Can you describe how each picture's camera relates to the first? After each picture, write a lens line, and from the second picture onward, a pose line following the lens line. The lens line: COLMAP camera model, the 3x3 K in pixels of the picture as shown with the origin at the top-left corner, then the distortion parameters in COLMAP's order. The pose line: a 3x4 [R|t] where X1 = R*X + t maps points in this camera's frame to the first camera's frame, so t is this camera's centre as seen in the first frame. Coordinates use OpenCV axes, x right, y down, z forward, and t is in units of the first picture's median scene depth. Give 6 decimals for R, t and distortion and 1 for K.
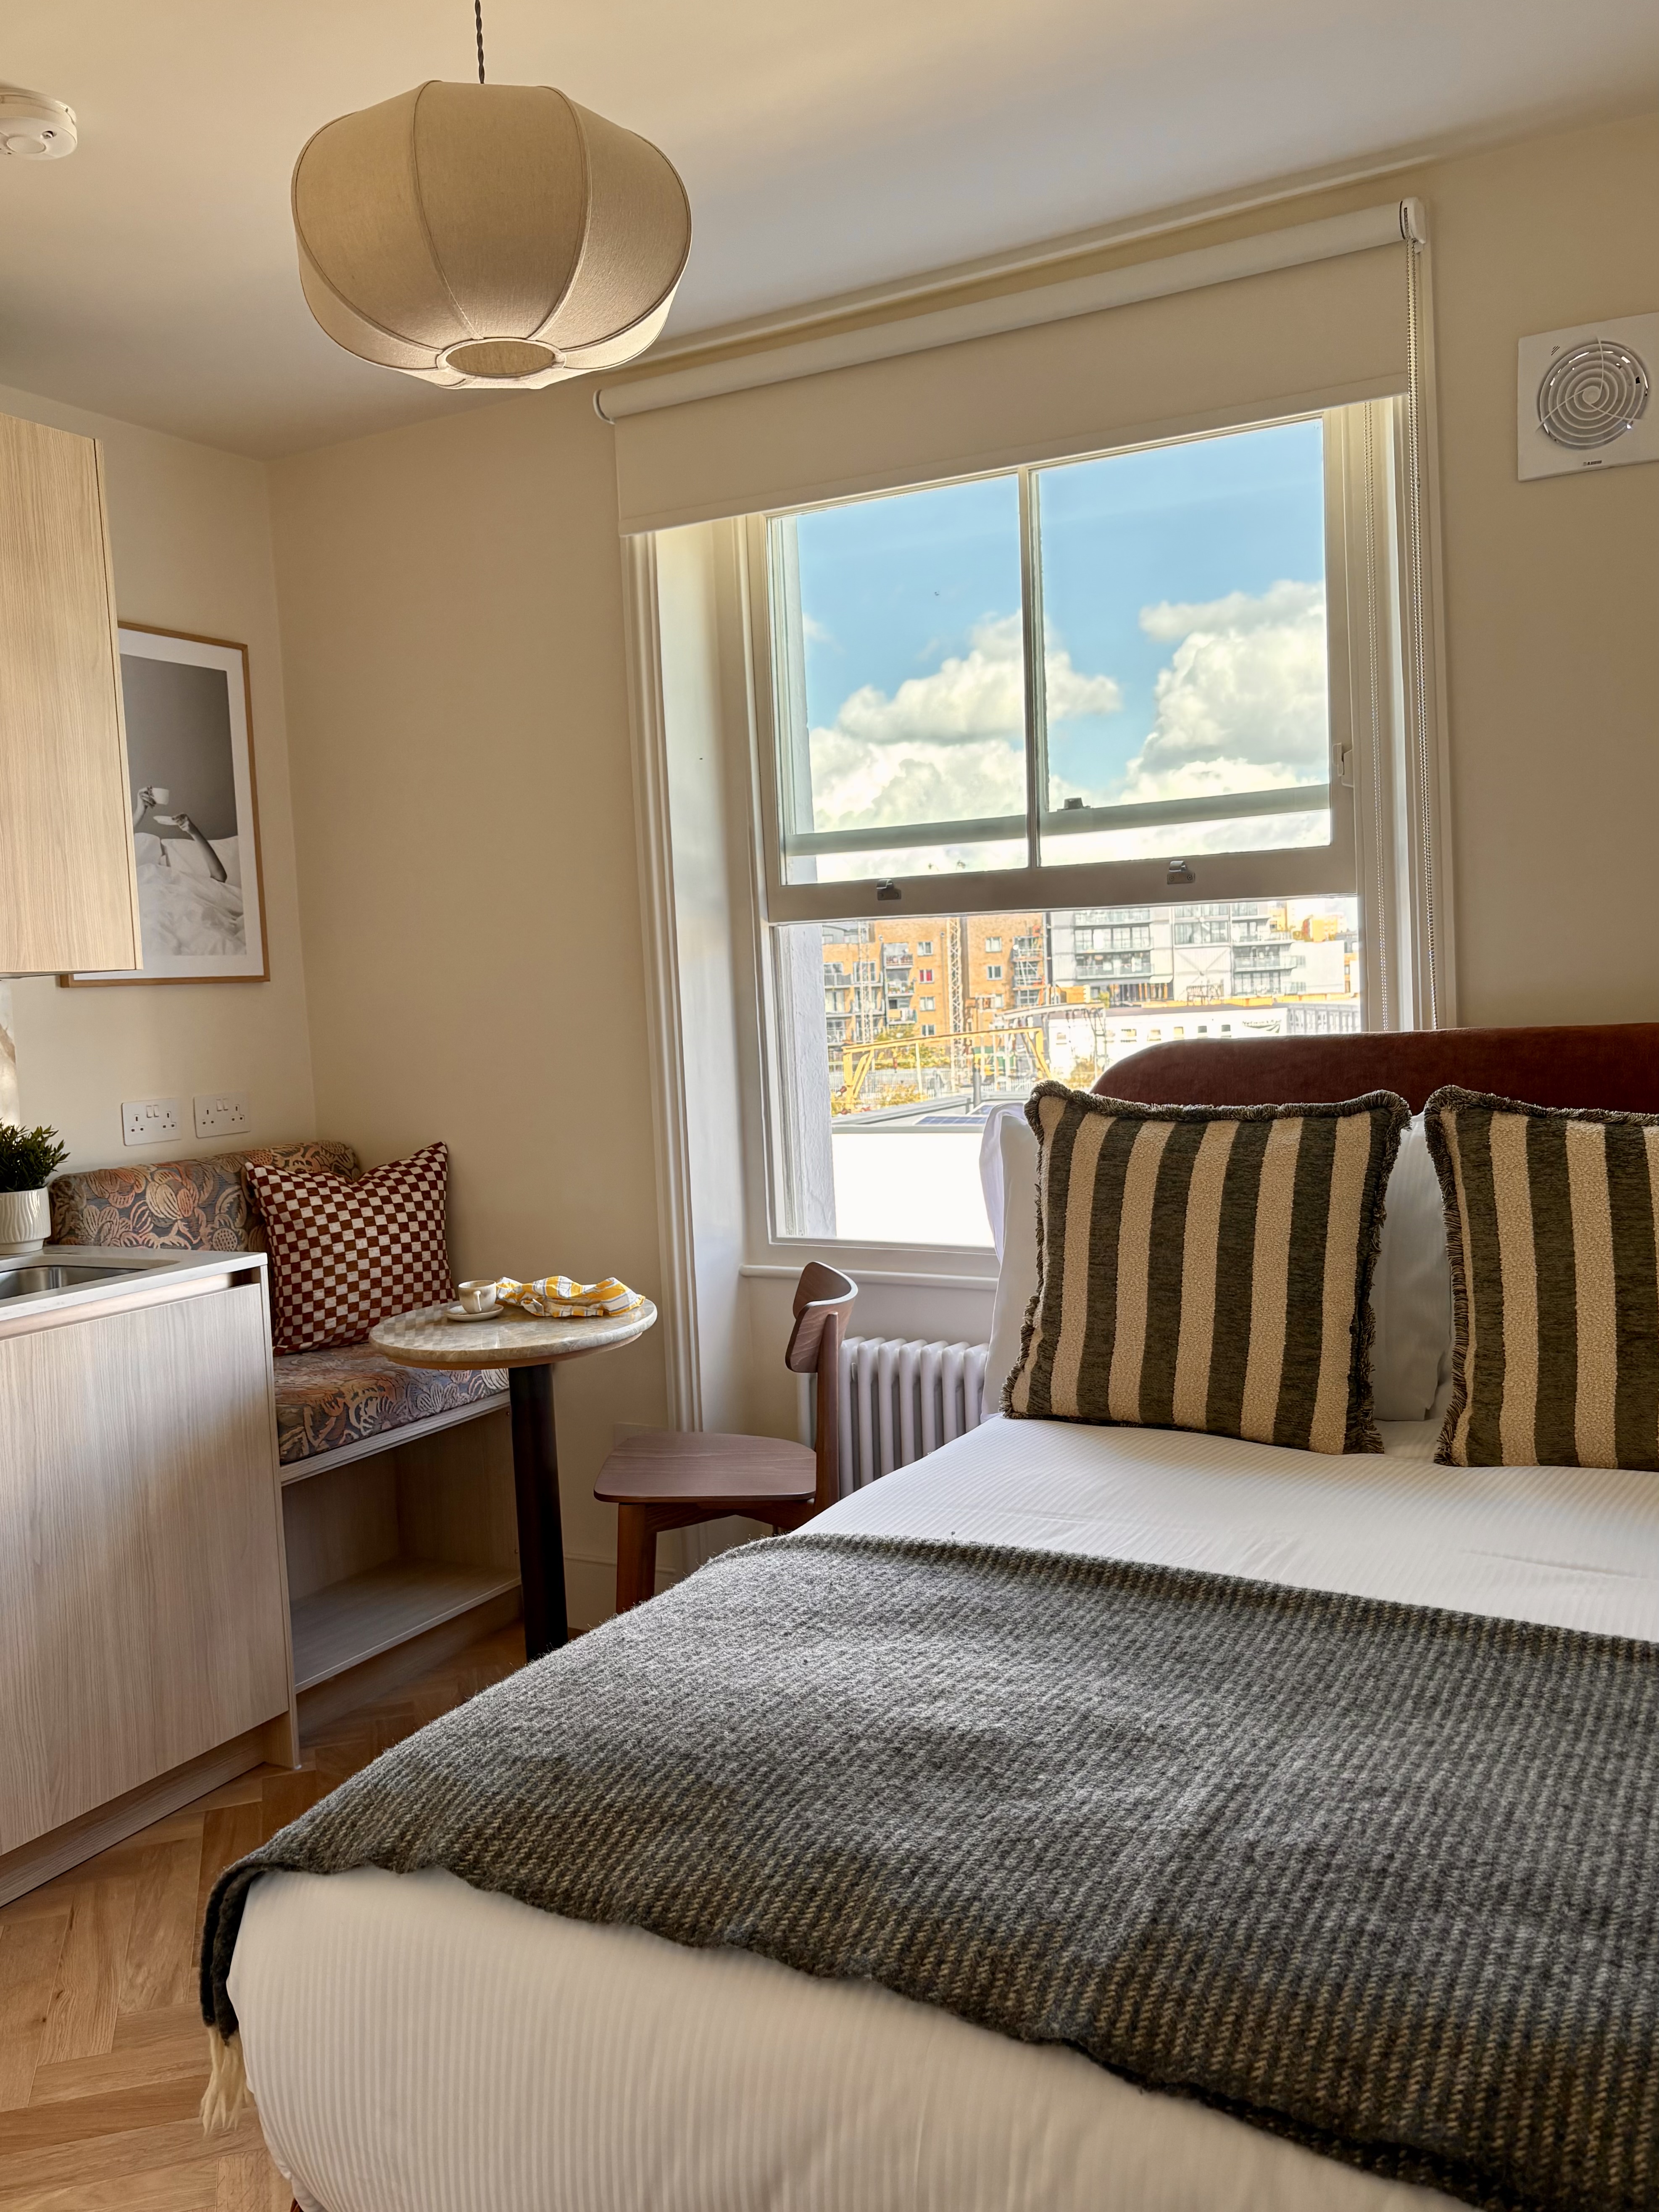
lens RADIAL K [[1841.7, 0, 829.5], [0, 1841.7, 1106.0], [0, 0, 1]] dist [0.182181, -0.628896]
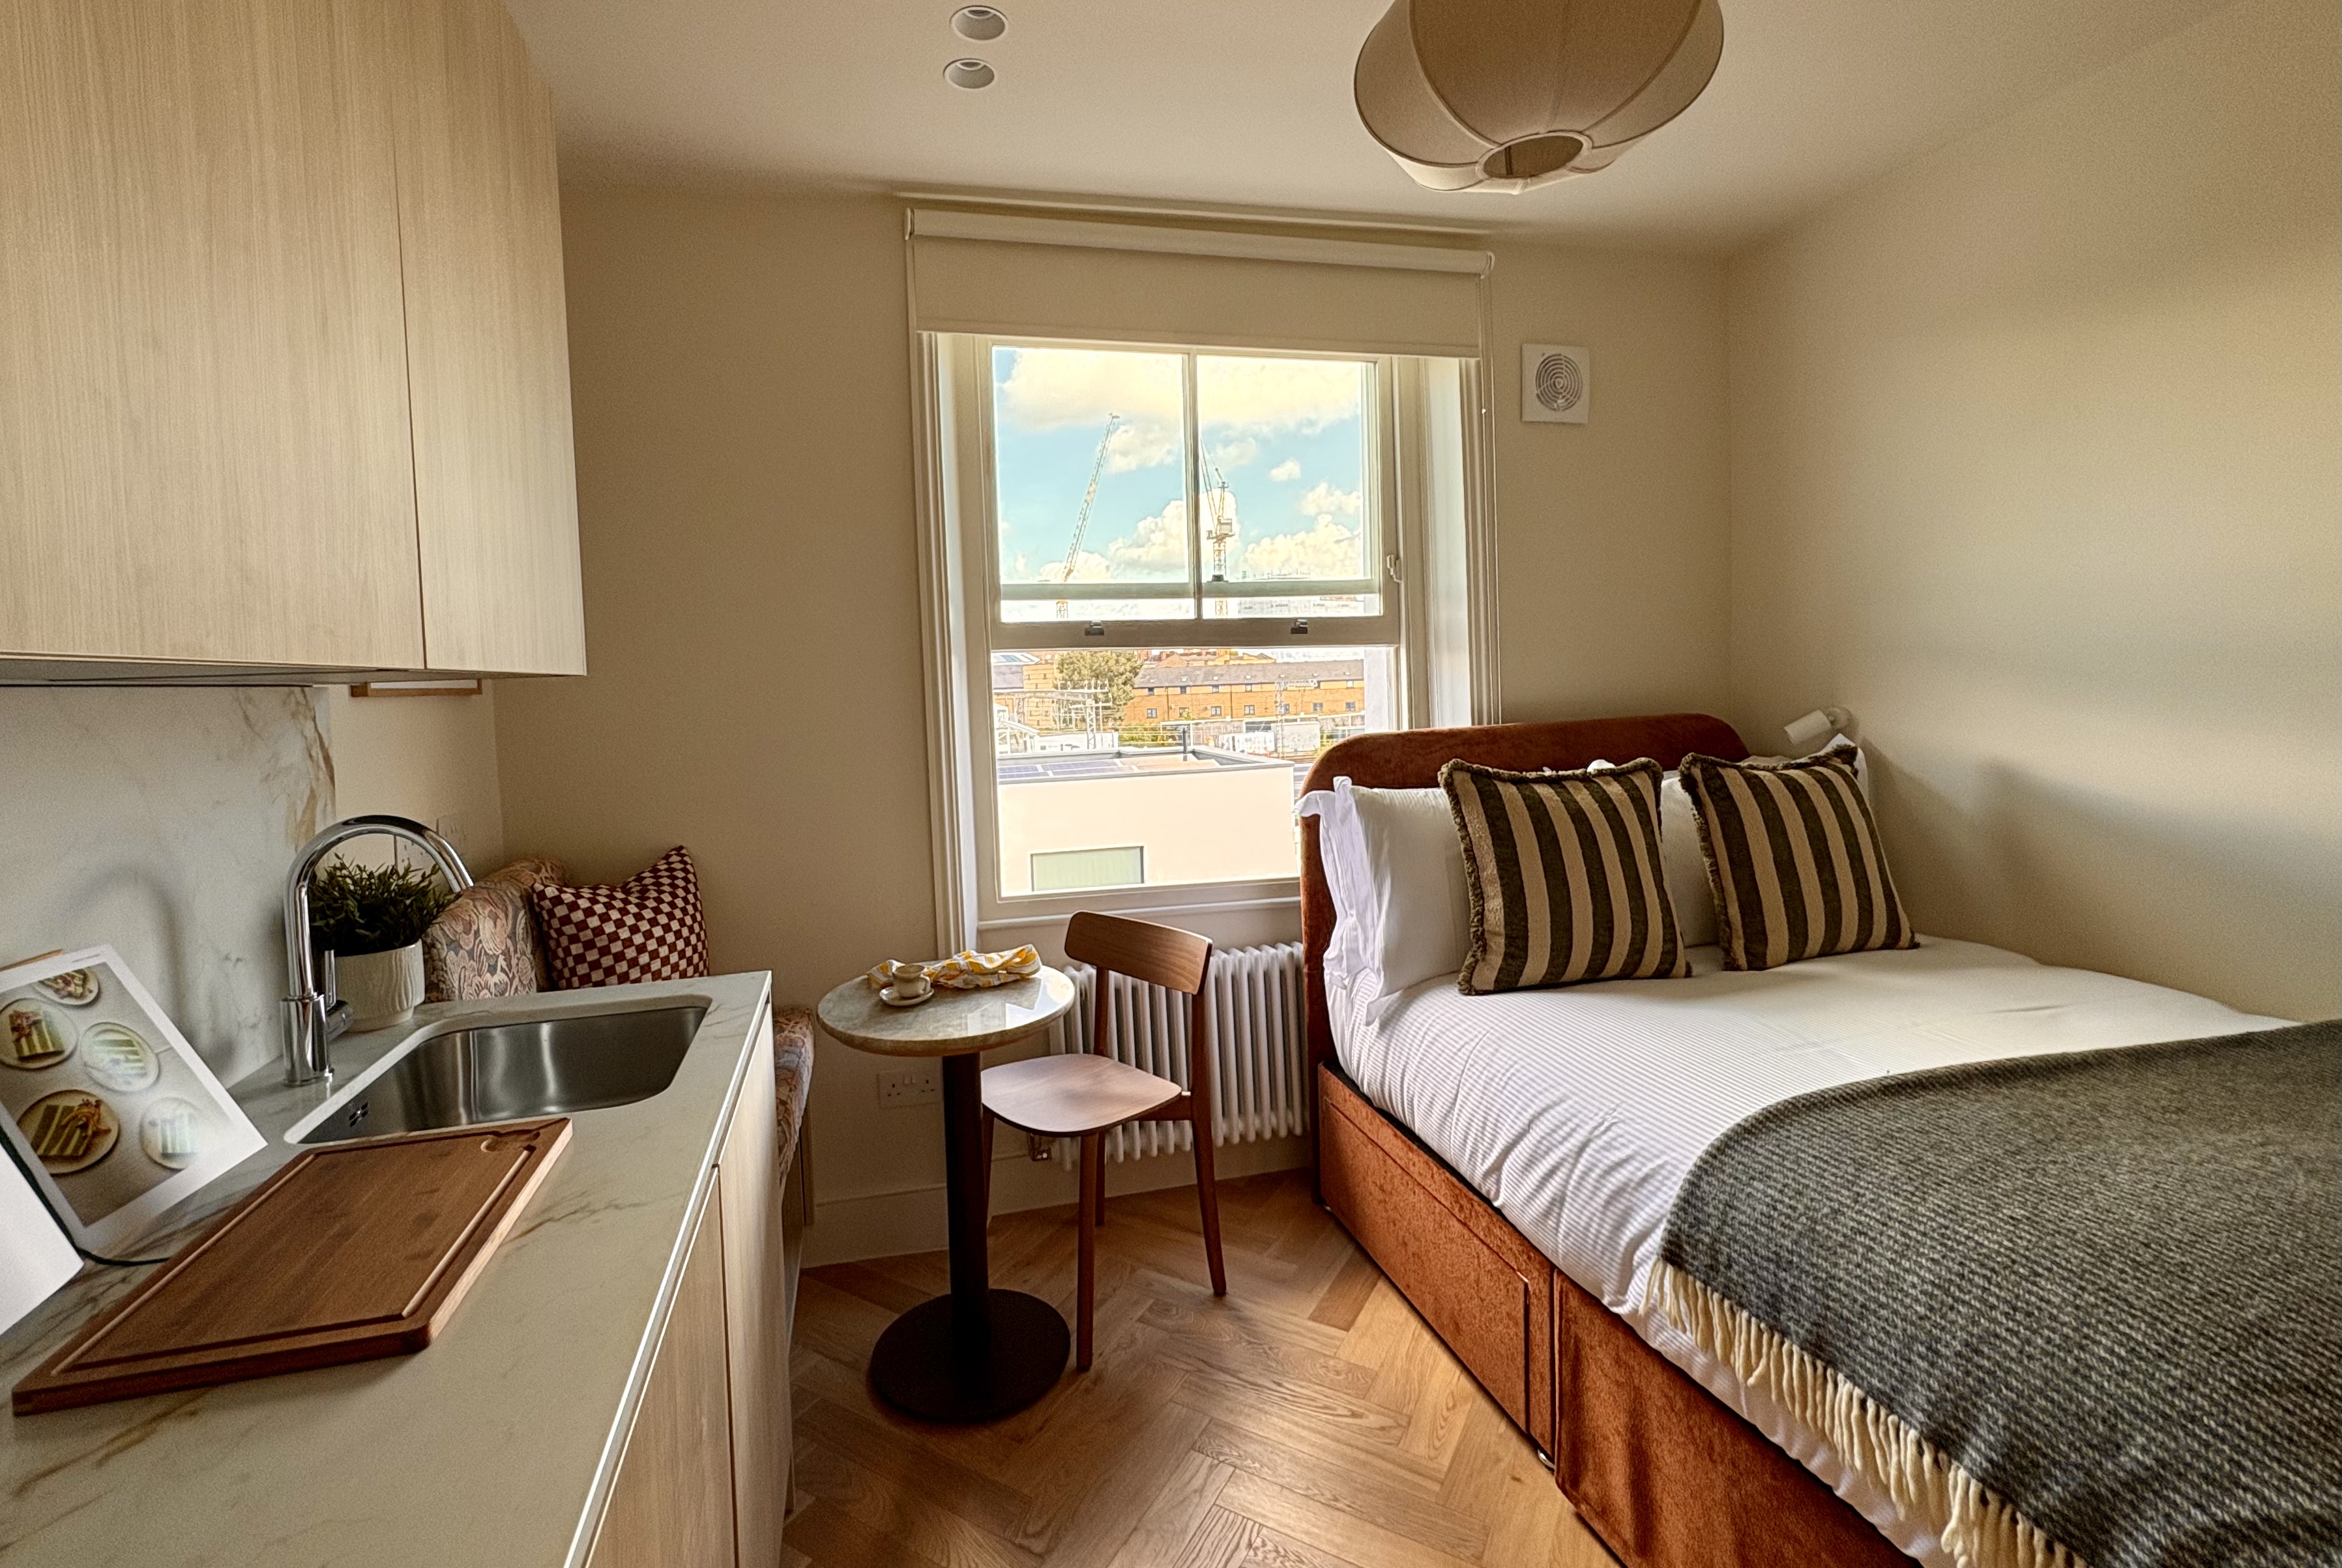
lens RADIAL K [[1058.7, 0, 1135.8], [0, 1058.7, 713.3], [0, 0, 1]] dist [0.001921, 0.000094]
pose [[0.733921, -0.002492, 0.679230, -0.528732], [0.047076, 0.997775, -0.047206, -0.018902], [-0.677602, 0.066621, 0.732405, 0.456053]]
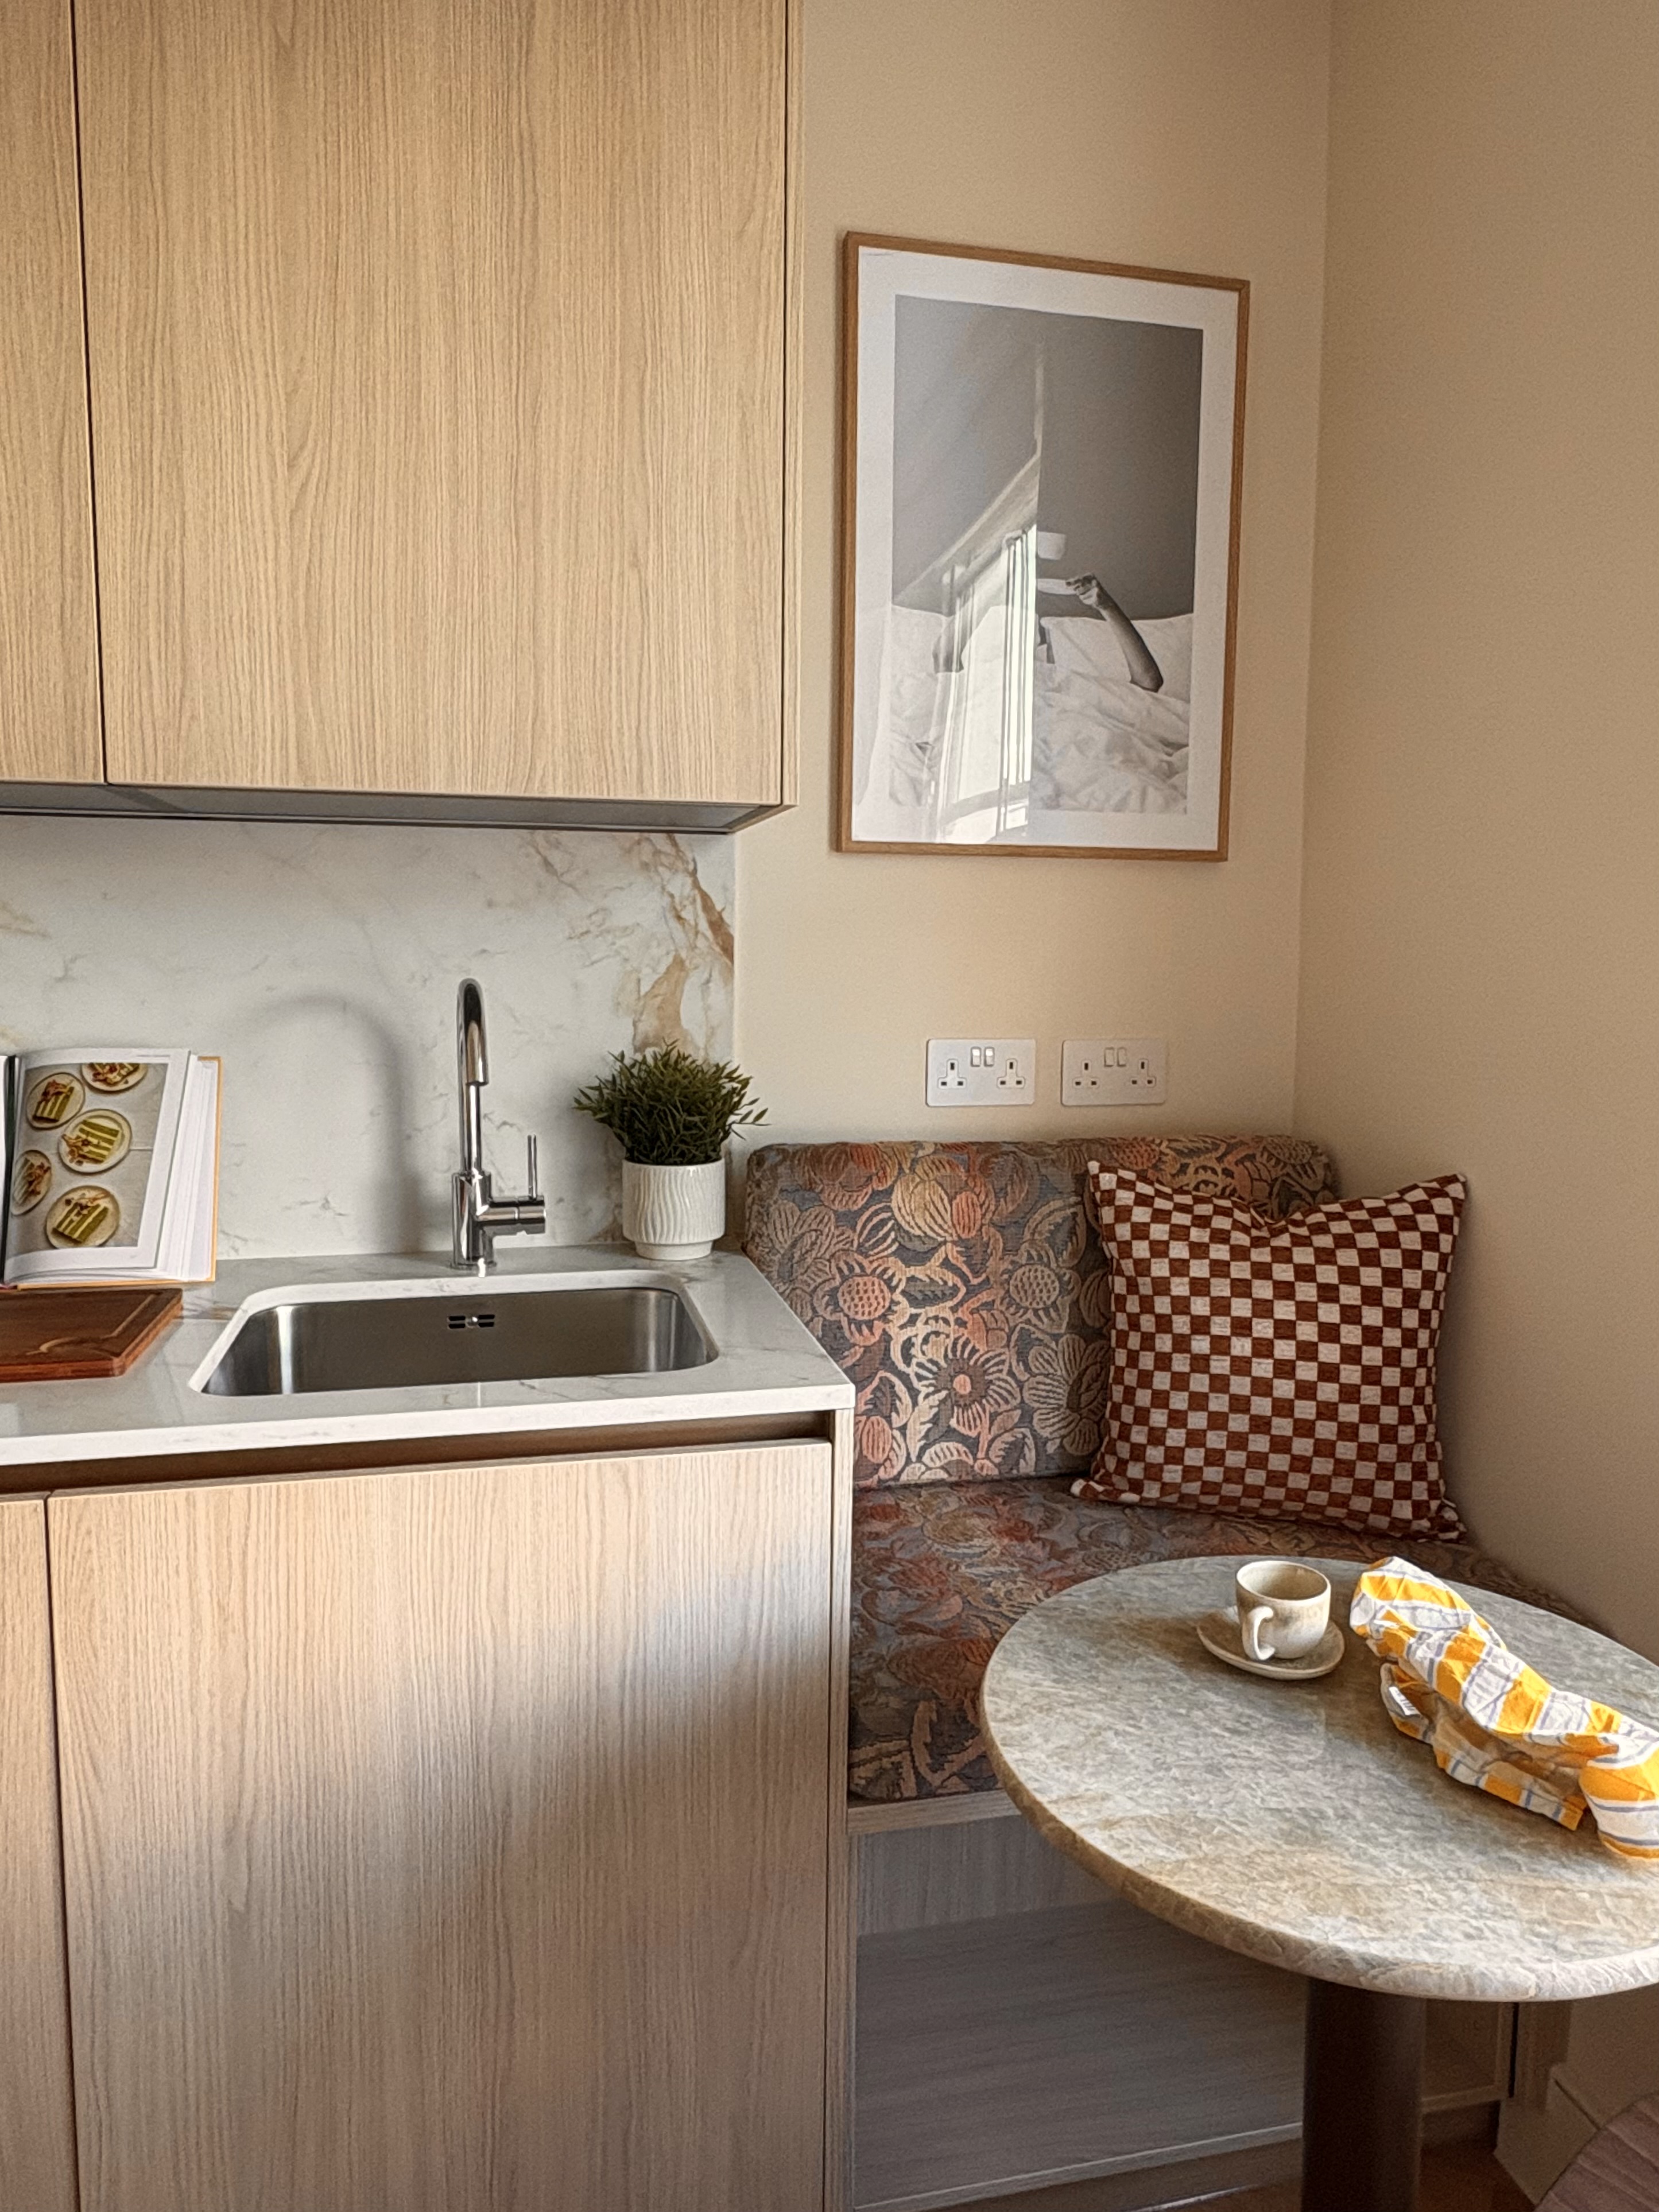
lens RADIAL K [[1461.5, 0, 831.7], [0, 1461.5, 1094.2], [0, 0, 1]] dist [-0.003730, 0.004465]
pose [[0.667931, 0.130556, -0.732683, -0.037408], [-0.091937, 0.991426, 0.092850, -0.030253], [0.738523, 0.005343, 0.674207, 0.731382]]
